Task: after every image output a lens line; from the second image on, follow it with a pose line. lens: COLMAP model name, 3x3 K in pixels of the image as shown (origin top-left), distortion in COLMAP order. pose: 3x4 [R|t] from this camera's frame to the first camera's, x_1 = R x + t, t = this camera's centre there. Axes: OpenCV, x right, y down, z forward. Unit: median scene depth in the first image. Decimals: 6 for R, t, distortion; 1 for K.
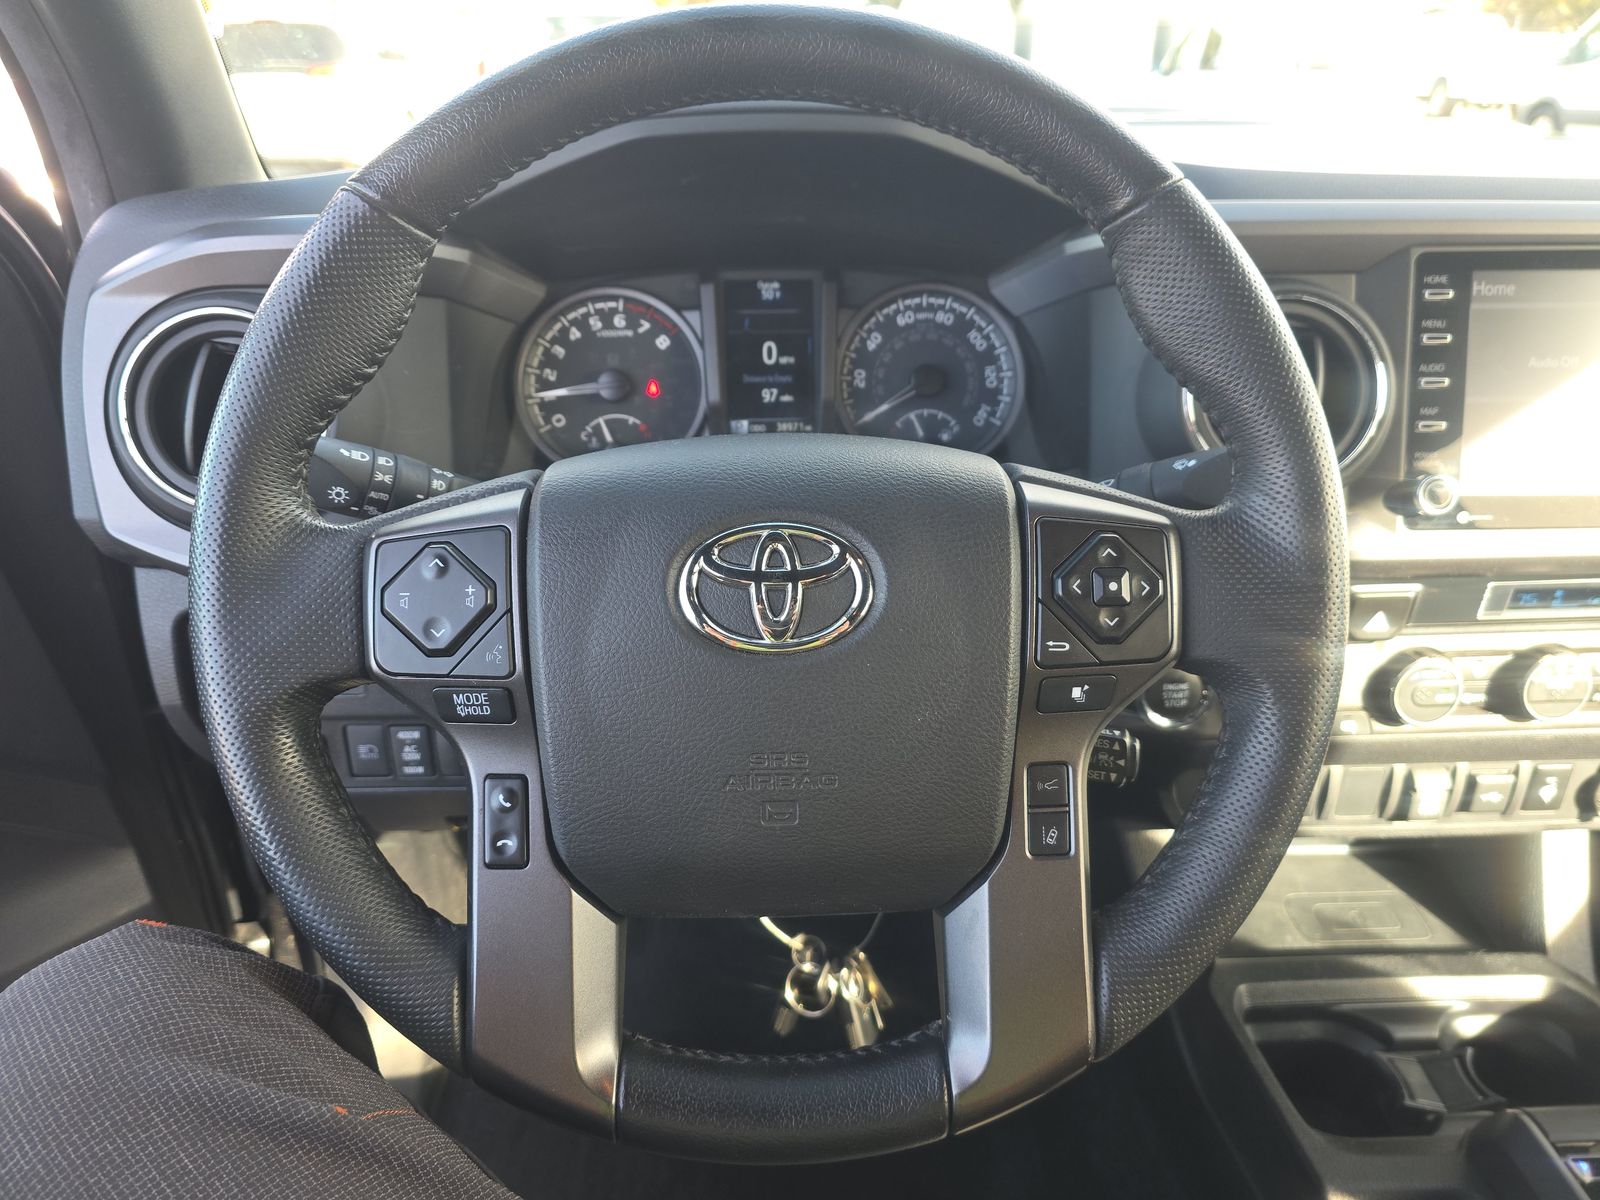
lens RADIAL K [[1075.1, 0, 793.0], [0, 1075.1, 599.9], [0, 0, 1]] dist [0.019074, -0.020314]
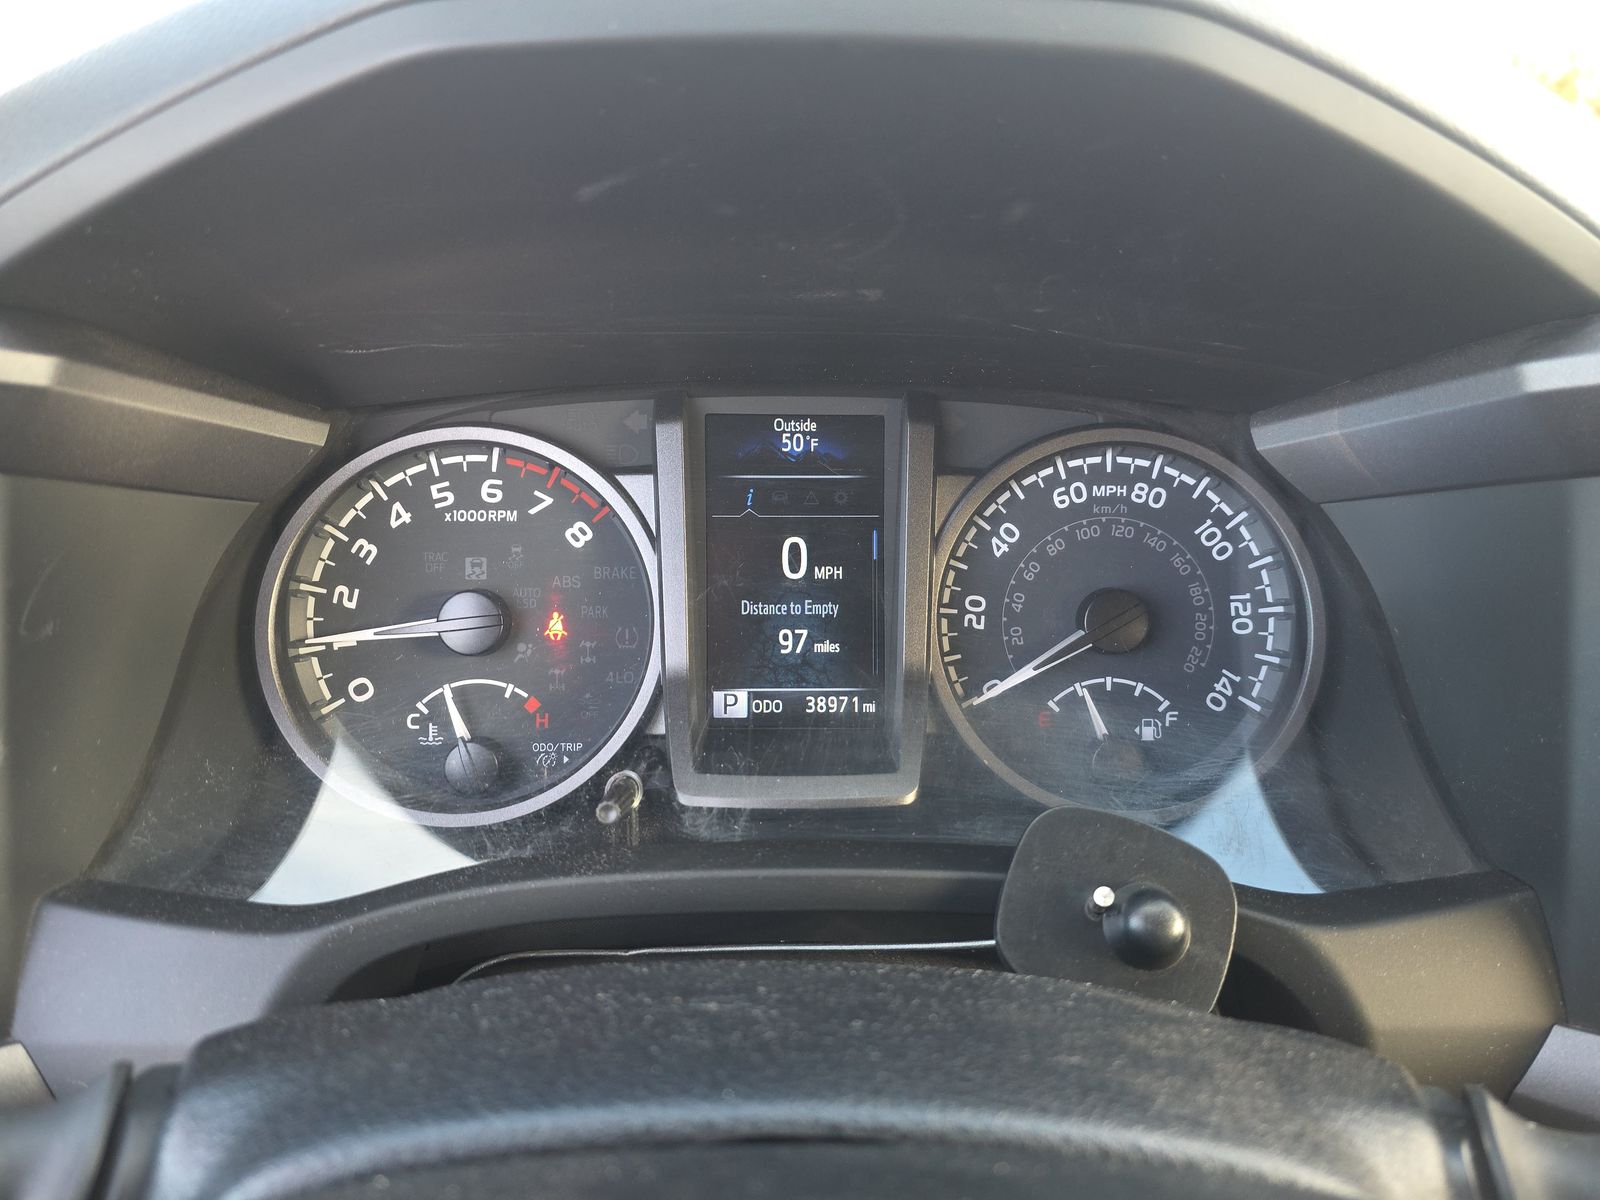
lens RADIAL K [[1075.1, 0, 799.5], [0, 1075.1, 604.3], [0, 0, 1]] dist [0.019074, -0.020314]
pose [[0.999778, 0.019222, -0.008604, -0.014747], [-0.019754, 0.997581, -0.066643, -0.176352], [0.007302, 0.066798, 0.997740, 0.509425]]
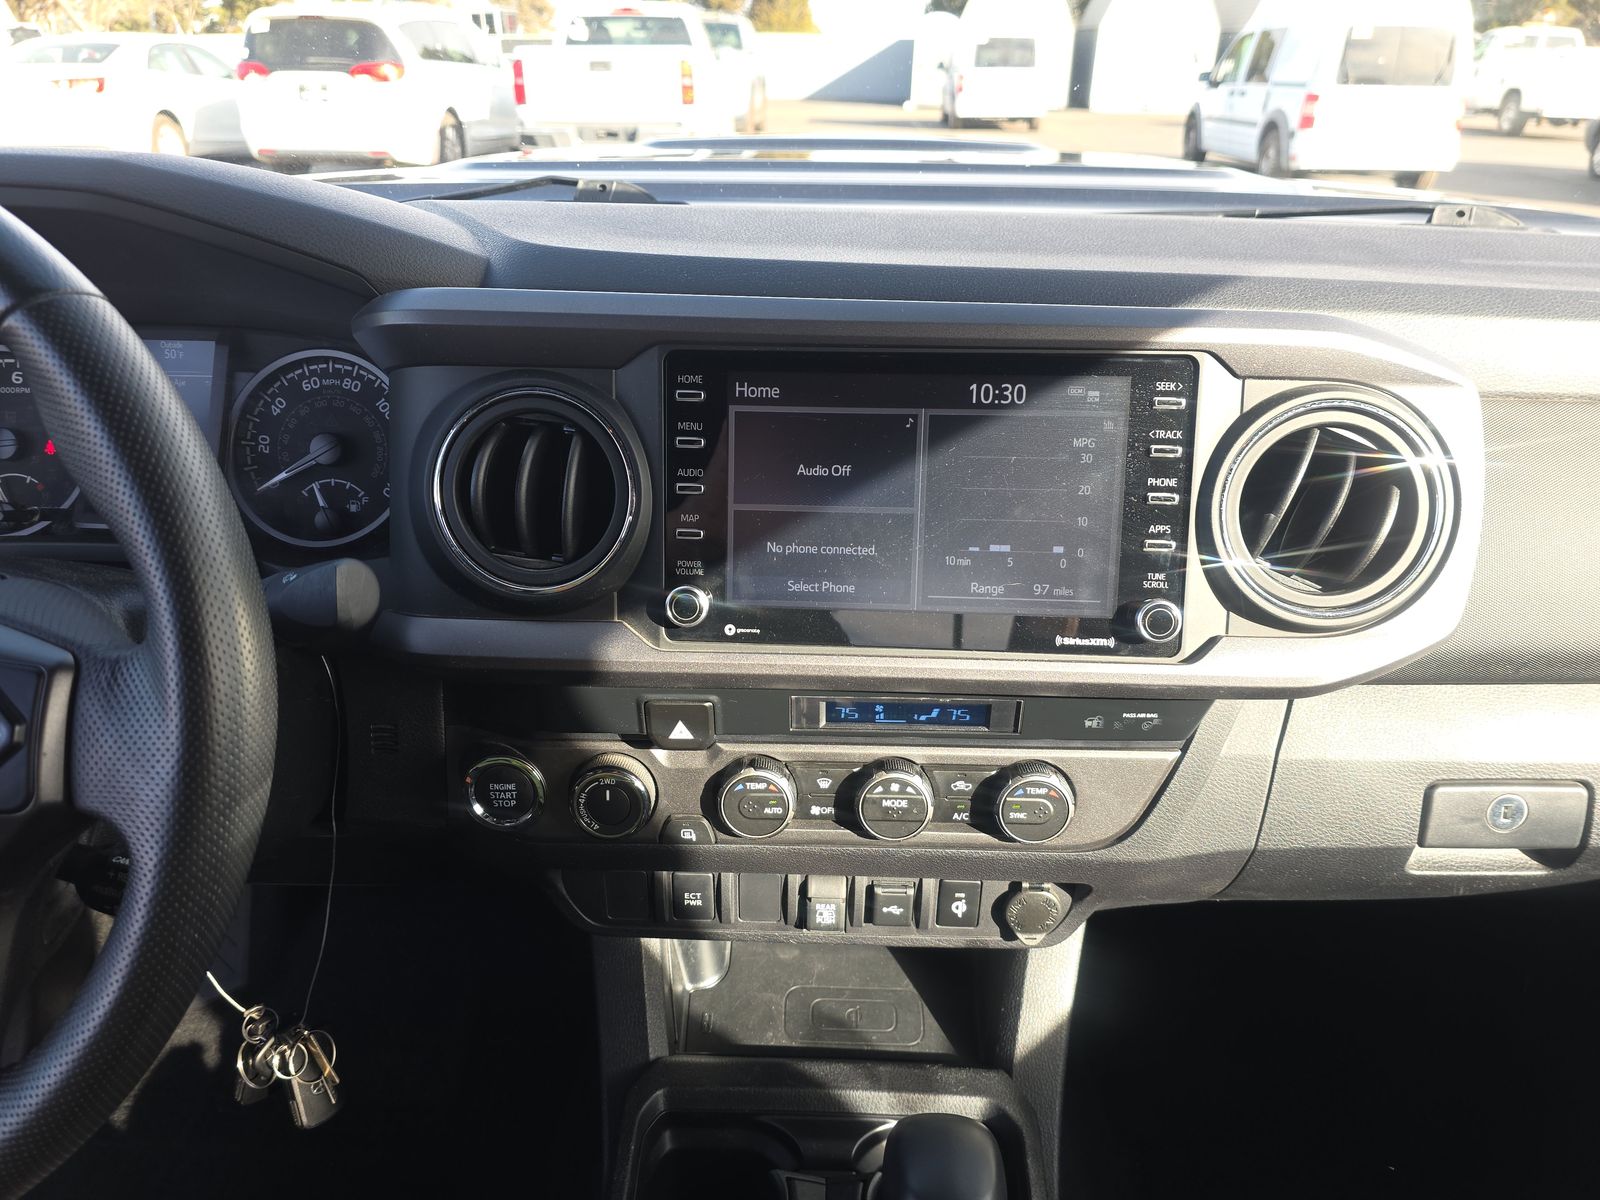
lens RADIAL K [[1075.1, 0, 801.5], [0, 1075.1, 602.9], [0, 0, 1]] dist [0.019074, -0.020314]
pose [[0.998427, 0.040461, -0.038801, 0.590855], [-0.040315, 0.999177, 0.004524, -0.088009], [0.038952, -0.002952, 0.999237, 0.050986]]
